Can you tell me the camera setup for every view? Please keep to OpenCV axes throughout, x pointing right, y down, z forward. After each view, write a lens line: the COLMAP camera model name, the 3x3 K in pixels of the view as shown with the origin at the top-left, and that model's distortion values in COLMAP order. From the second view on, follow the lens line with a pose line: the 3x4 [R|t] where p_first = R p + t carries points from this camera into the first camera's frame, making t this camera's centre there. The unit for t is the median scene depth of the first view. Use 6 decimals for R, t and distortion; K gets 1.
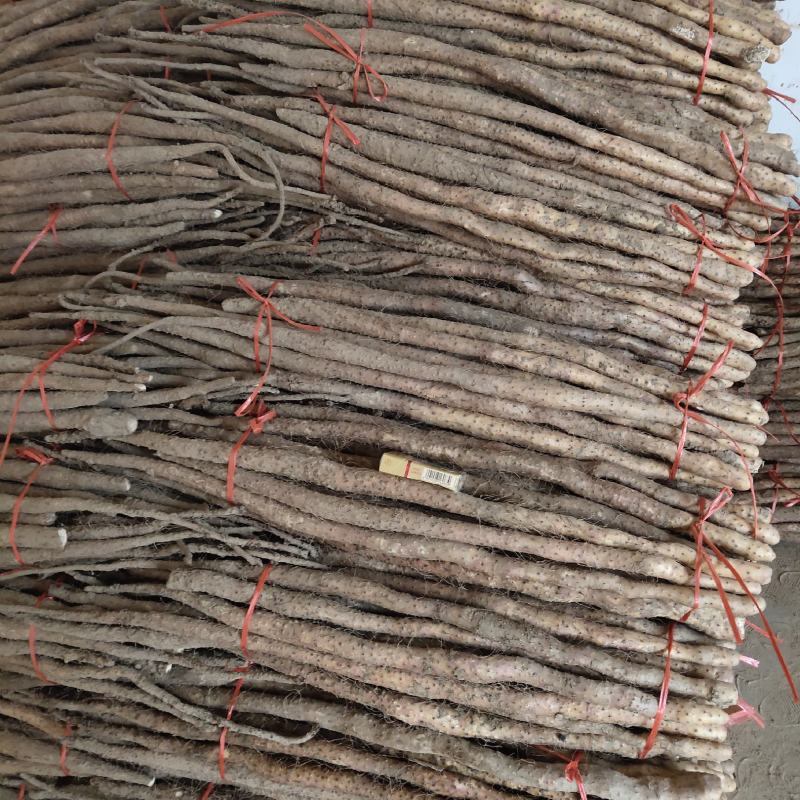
lens RADIAL K [[816.1, 0, 397.3], [0, 816.1, 399.9], [0, 0, 1]] dist [0.026784, 0.000000]
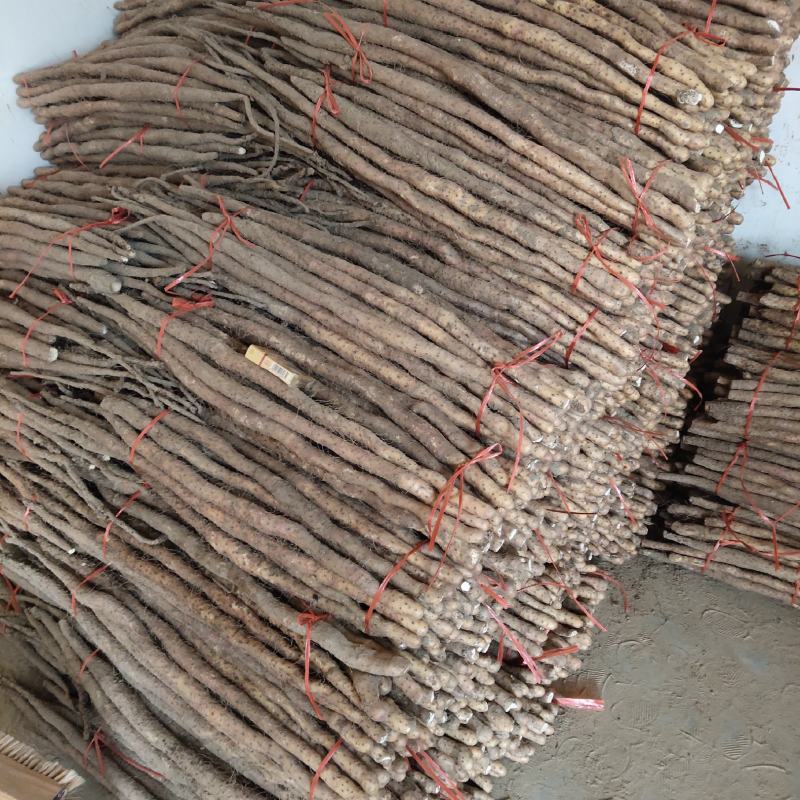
lens RADIAL K [[816.1, 0, 404.3], [0, 816.1, 400.4], [0, 0, 1]] dist [0.026784, 0.000000]
pose [[0.926604, 0.264753, -0.267040, 0.502177], [-0.264804, 0.963611, 0.036514, 0.035100], [0.266989, 0.036879, 0.962994, -0.154307]]
